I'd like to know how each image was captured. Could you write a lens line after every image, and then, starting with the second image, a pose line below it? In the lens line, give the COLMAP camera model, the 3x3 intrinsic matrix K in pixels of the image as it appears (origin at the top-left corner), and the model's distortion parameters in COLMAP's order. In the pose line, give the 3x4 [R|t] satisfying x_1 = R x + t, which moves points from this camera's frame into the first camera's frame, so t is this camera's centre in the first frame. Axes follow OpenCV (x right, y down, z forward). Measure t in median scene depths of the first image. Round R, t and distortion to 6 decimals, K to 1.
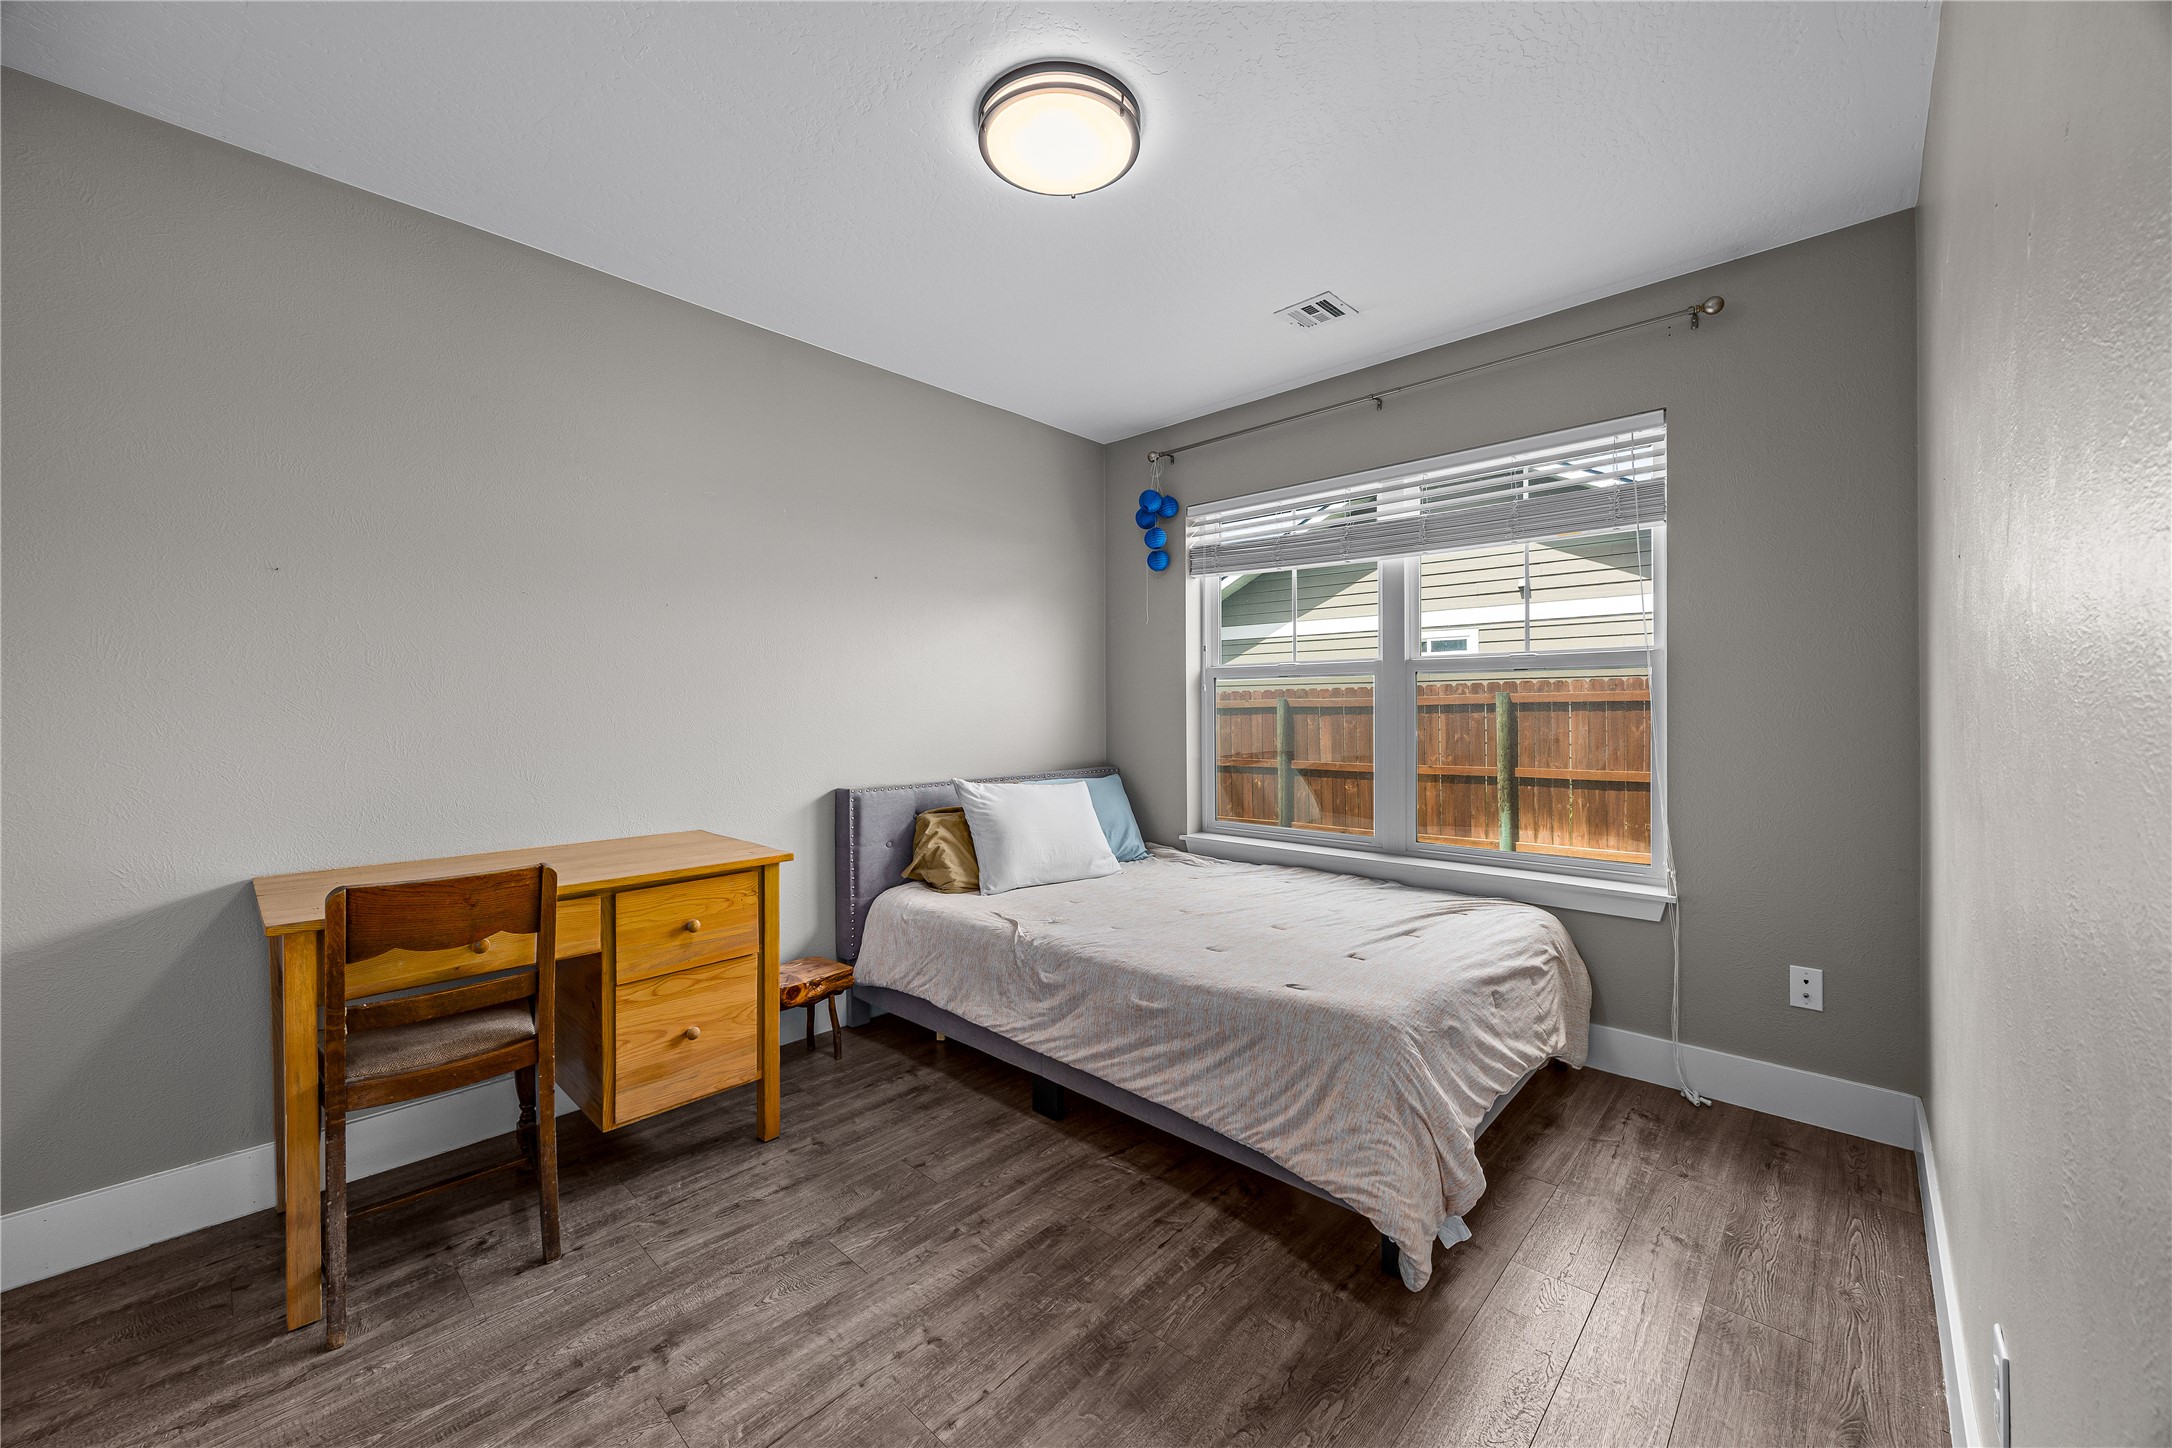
lens RADIAL K [[829.5, 0, 1084.1], [0, 829.5, 697.7], [0, 0, 1]] dist [-0.000245, -0.000025]
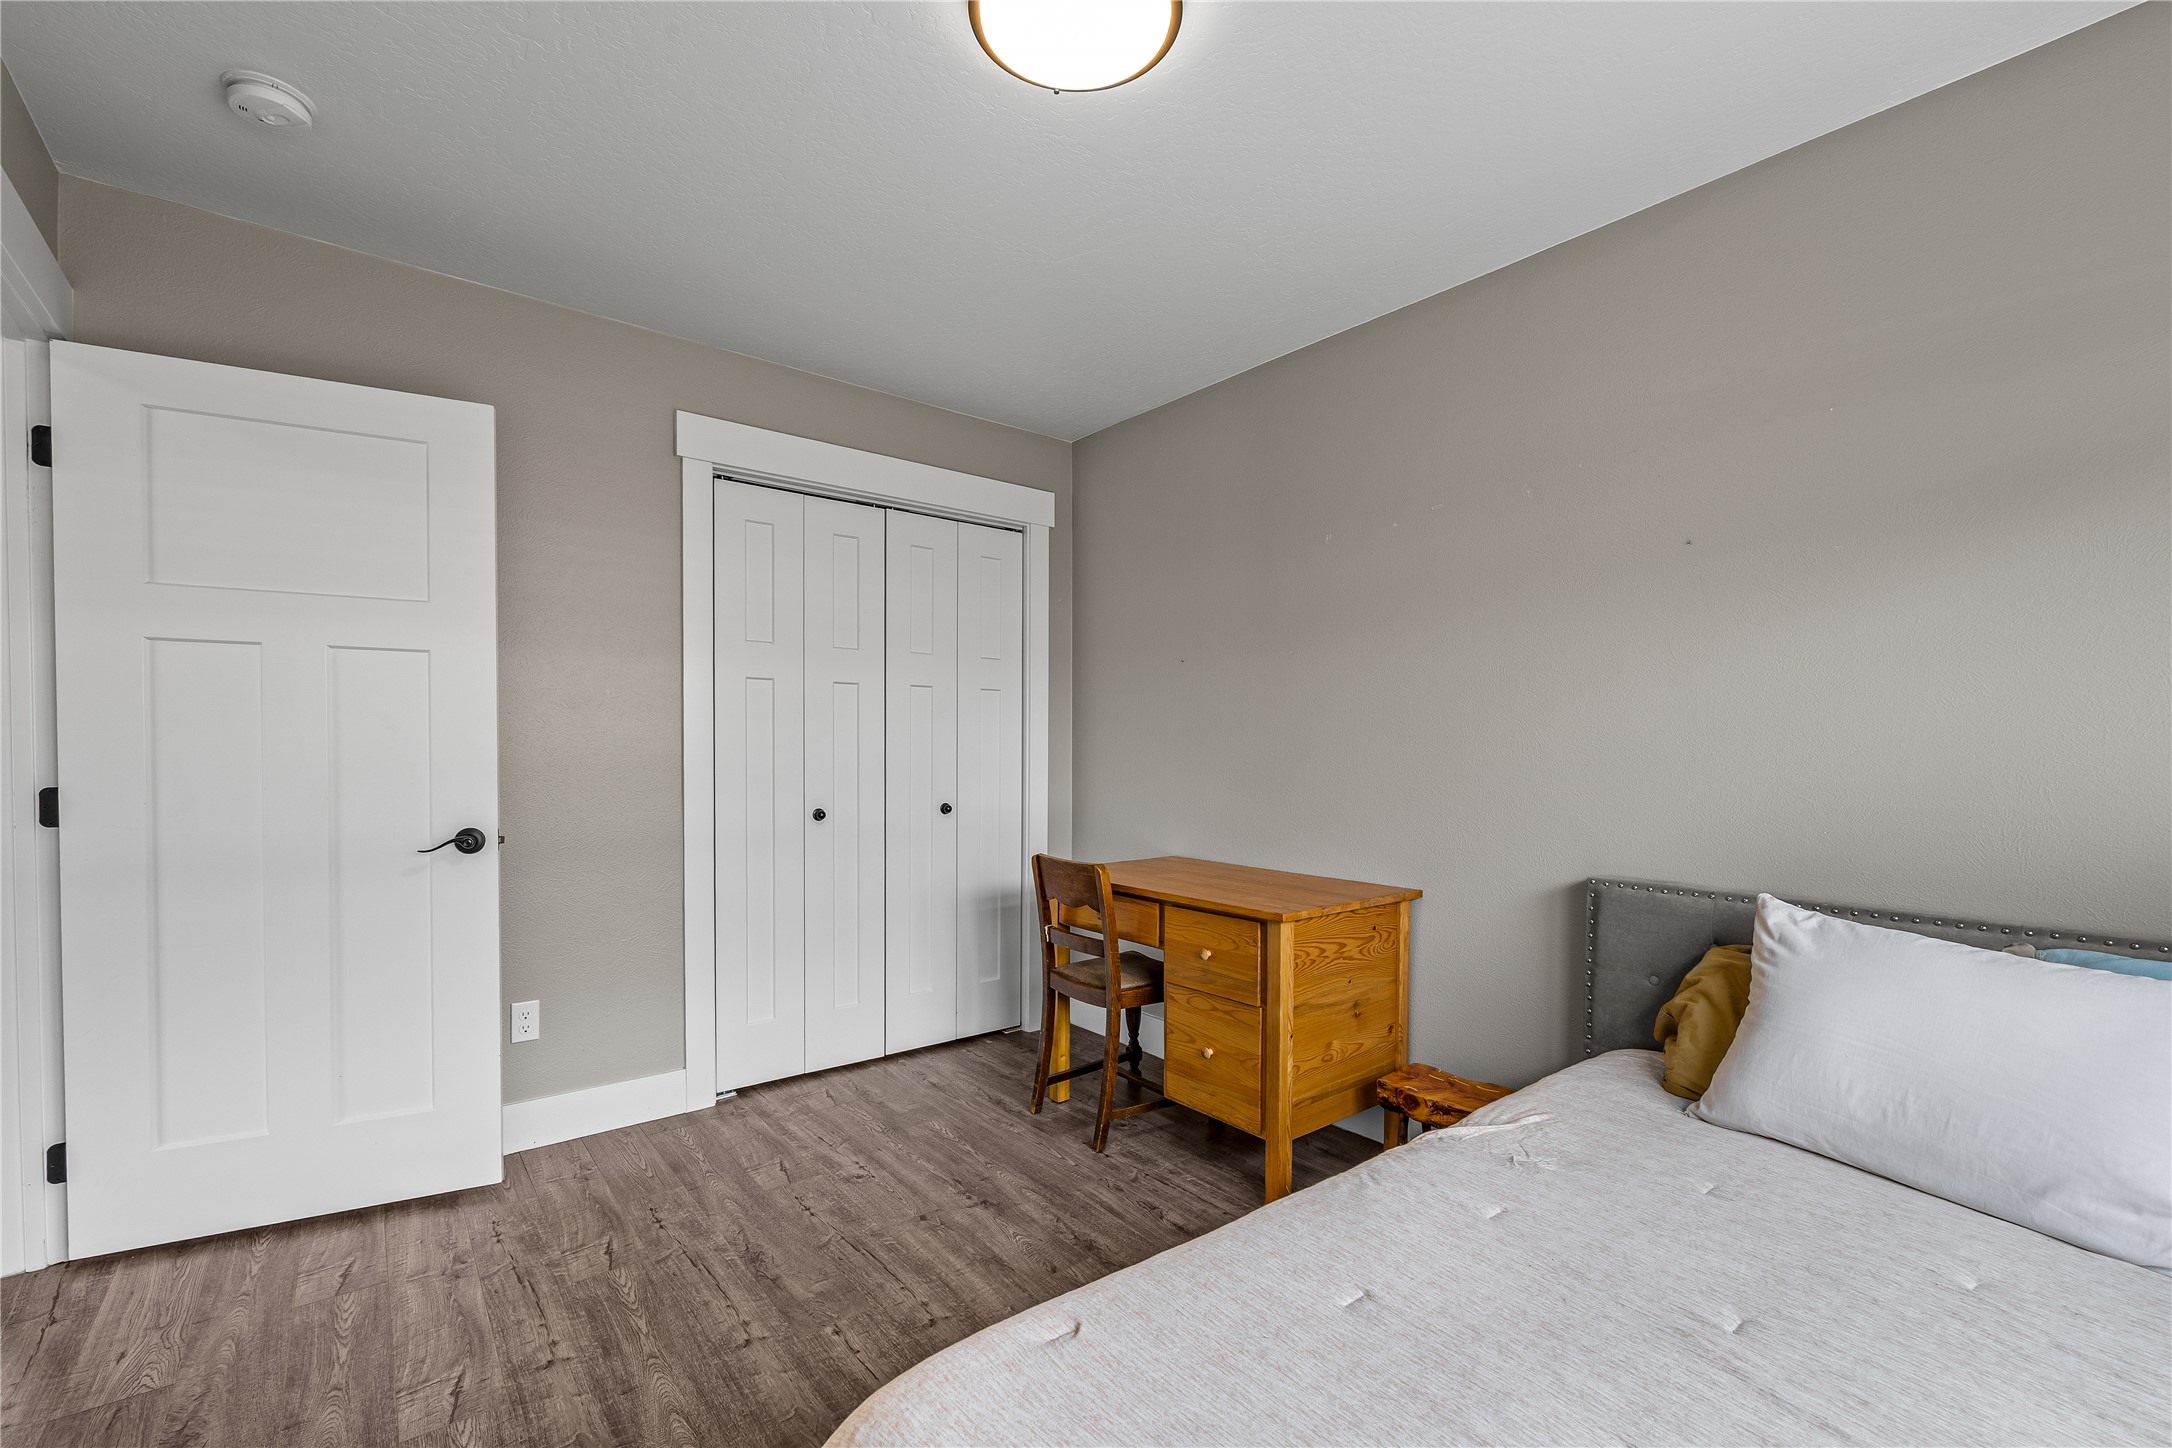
lens RADIAL K [[894.1, 0, 1075.6], [0, 894.1, 748.0], [0, 0, 1]] dist [-0.000473, -0.000086]
pose [[-0.138028, -0.001772, -0.990427, 0.761585], [0.004161, 0.999989, -0.002369, 0.006477], [0.990420, -0.004448, -0.138019, 1.056011]]
